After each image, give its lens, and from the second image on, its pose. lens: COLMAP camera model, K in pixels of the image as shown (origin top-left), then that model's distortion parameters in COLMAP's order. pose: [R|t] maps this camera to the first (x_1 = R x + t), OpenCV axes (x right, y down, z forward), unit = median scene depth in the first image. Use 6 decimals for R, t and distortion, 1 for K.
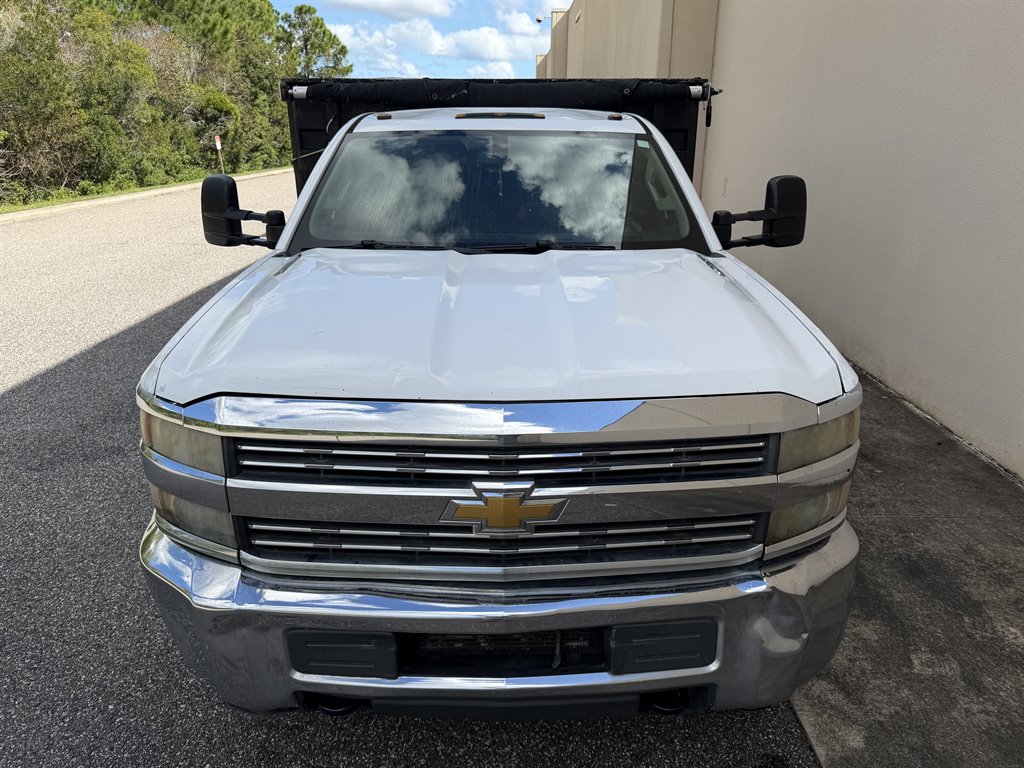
lens RADIAL K [[735.9, 0, 514.7], [0, 735.9, 385.5], [0, 0, 1]] dist [0.030461, -0.039577]
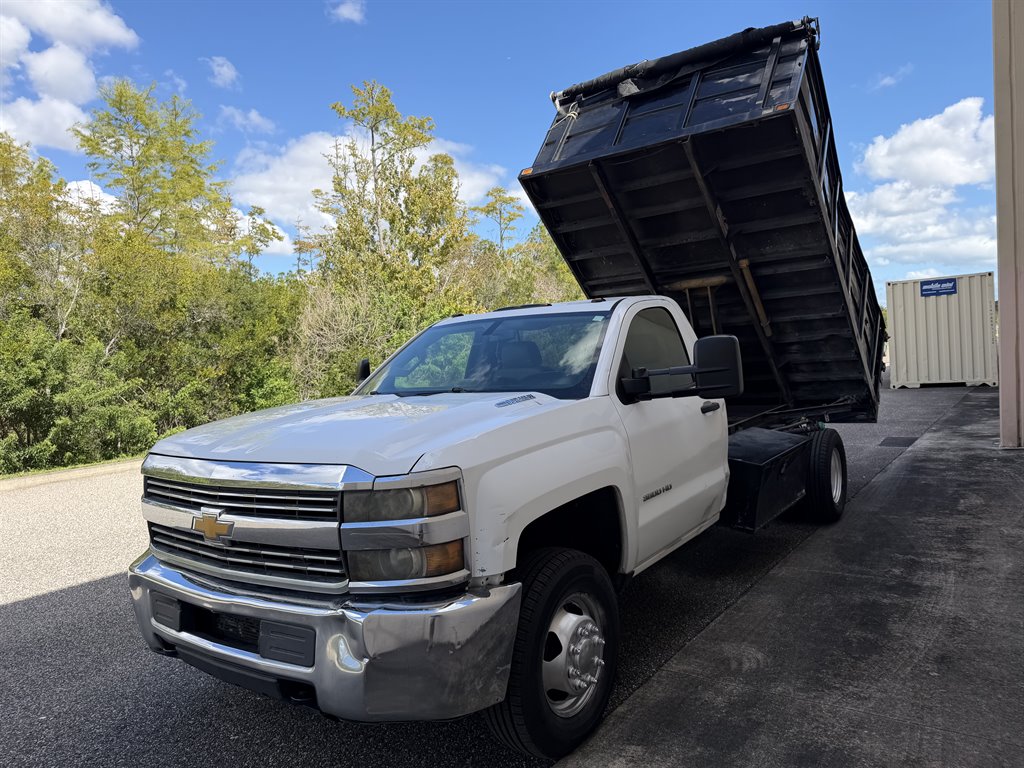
lens RADIAL K [[735.9, 0, 504.5], [0, 735.9, 364.8], [0, 0, 1]] dist [0.030461, -0.039577]
pose [[0.794678, -0.041879, -0.605585, 0.990929], [-0.137832, 0.959112, -0.247198, 0.089457], [0.591176, 0.279911, 0.756413, 0.006597]]
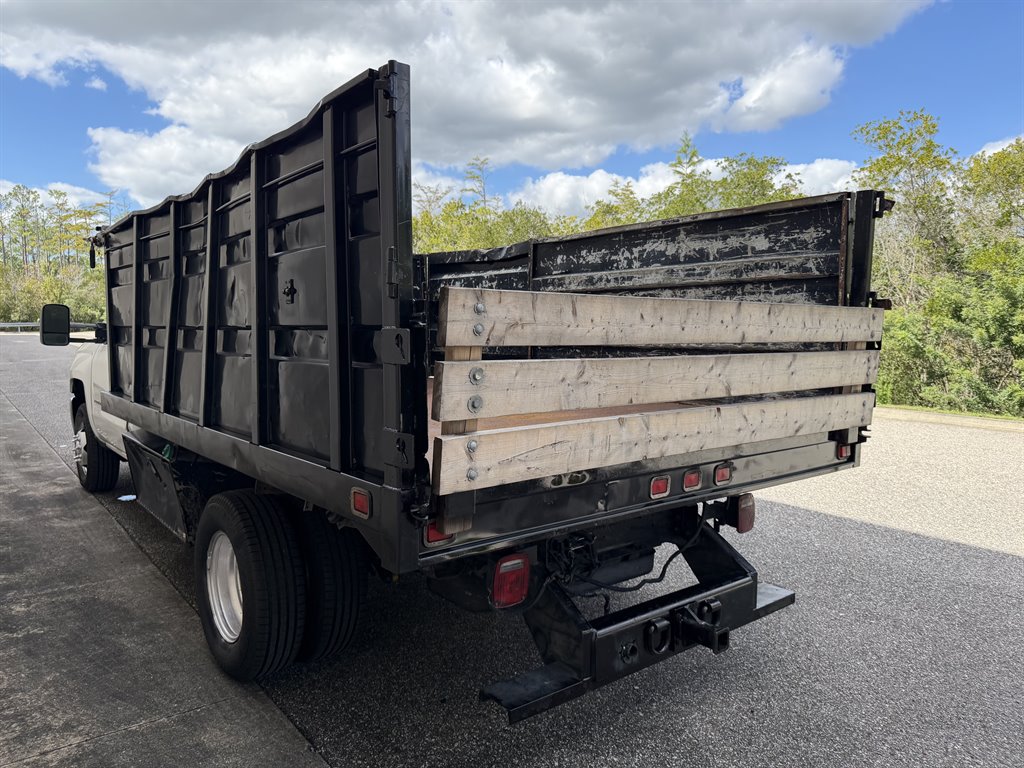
lens RADIAL K [[735.9, 0, 515.2], [0, 735.9, 377.1], [0, 0, 1]] dist [0.030461, -0.039577]
pose [[-0.792182, 0.032484, -0.609420, 0.724964], [-0.219680, 0.916466, 0.334412, -1.146877], [0.569376, 0.398792, -0.718871, 3.592301]]
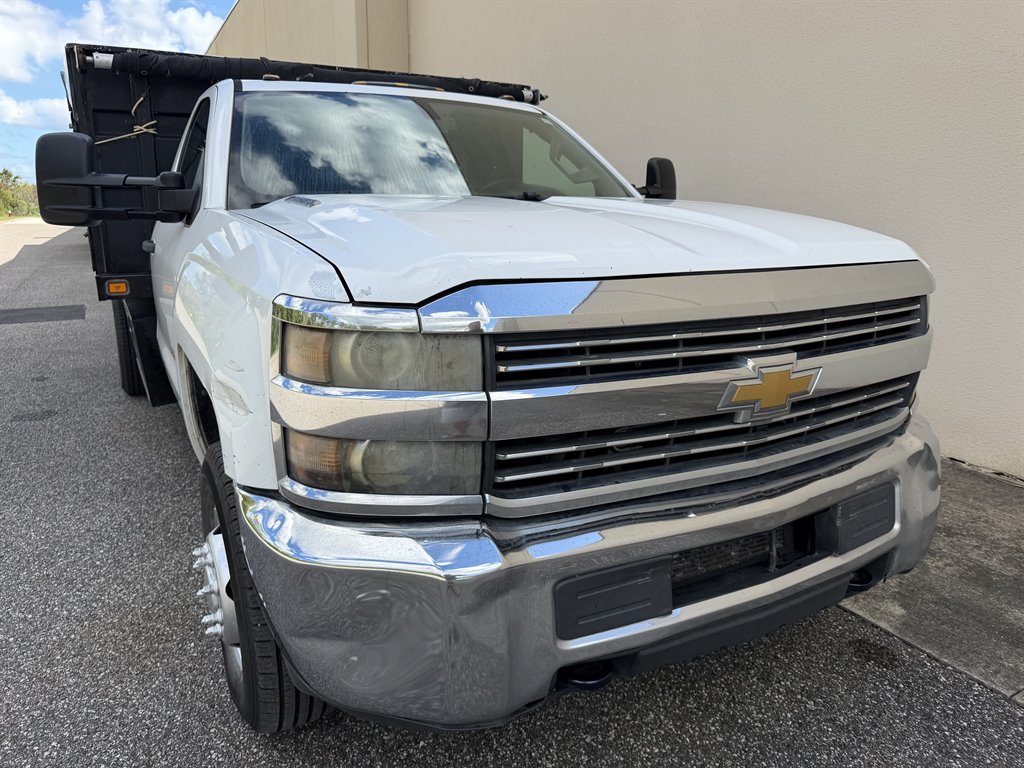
lens RADIAL K [[735.9, 0, 516.4], [0, 735.9, 376.3], [0, 0, 1]] dist [0.030461, -0.039577]
pose [[0.881990, -0.104362, 0.459567, -0.466414], [0.153062, 0.985741, -0.069904, 0.109169], [-0.445719, 0.131997, 0.885388, 0.196475]]
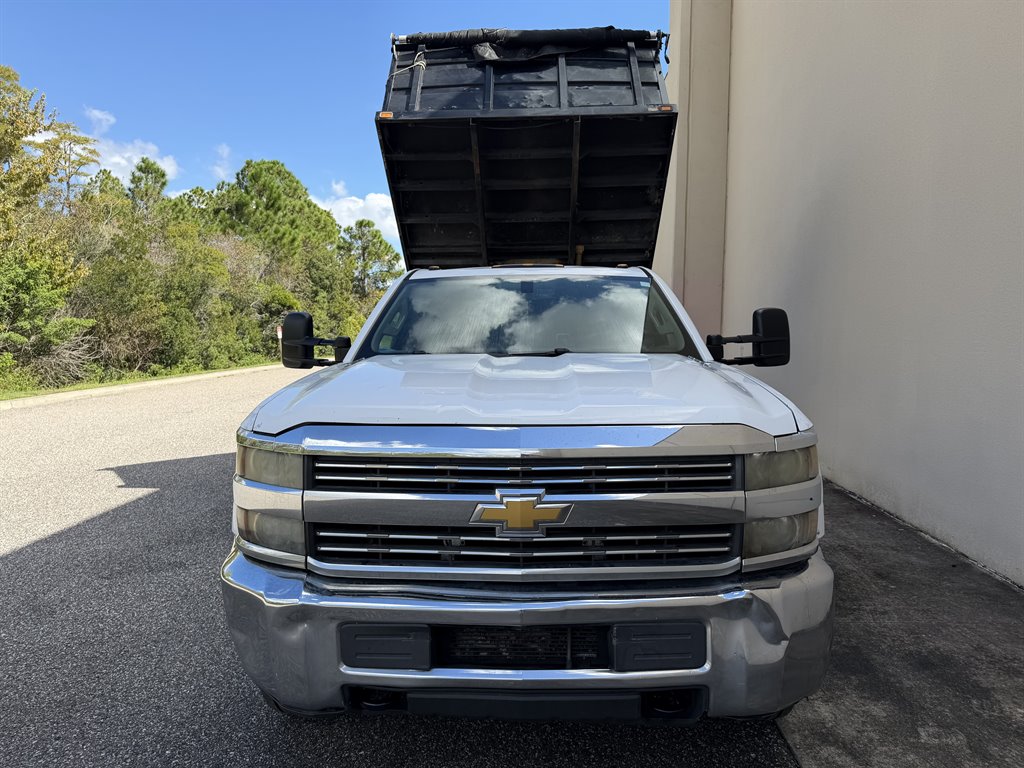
lens RADIAL K [[735.9, 0, 512.0], [0, 735.9, 376.8], [0, 0, 1]] dist [0.030461, -0.039577]
pose [[0.998552, -0.003981, -0.053643, 0.023969], [-0.010185, 0.965225, -0.261222, 0.172549], [0.052818, 0.261390, 0.963787, -0.167316]]
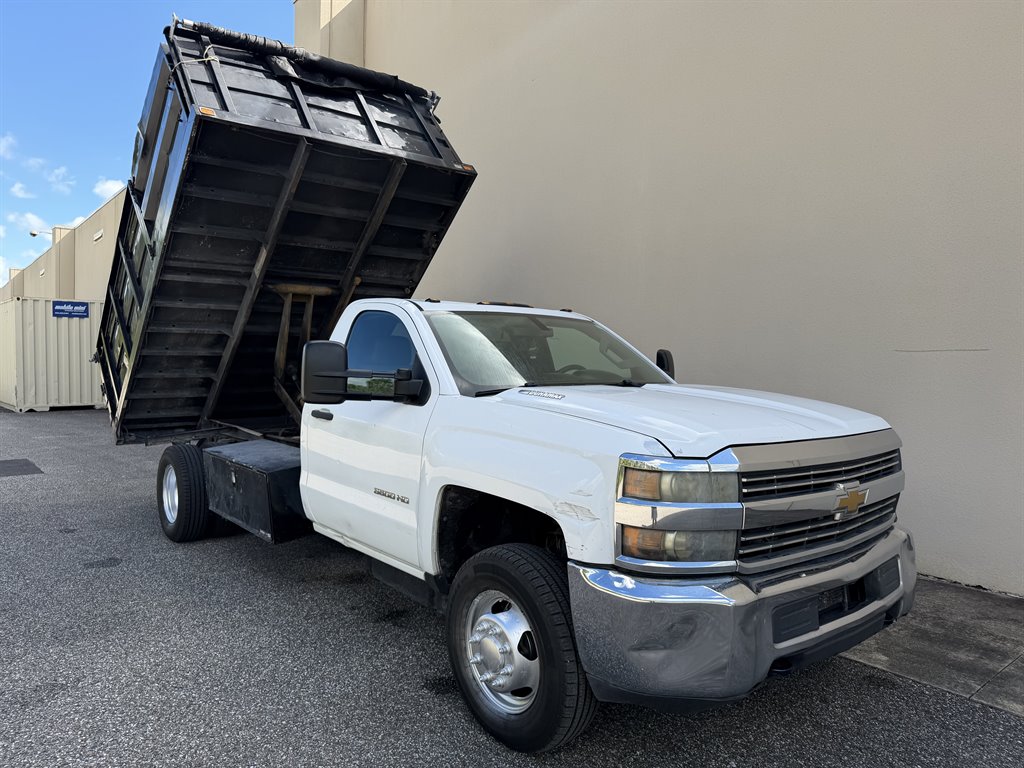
lens RADIAL K [[735.9, 0, 520.3], [0, 735.9, 363.3], [0, 0, 1]] dist [0.030461, -0.039577]
pose [[0.775263, 0.004495, 0.631623, -1.098039], [0.194116, 0.949886, -0.245021, 0.088930], [-0.601071, 0.312563, 0.735539, 0.050894]]
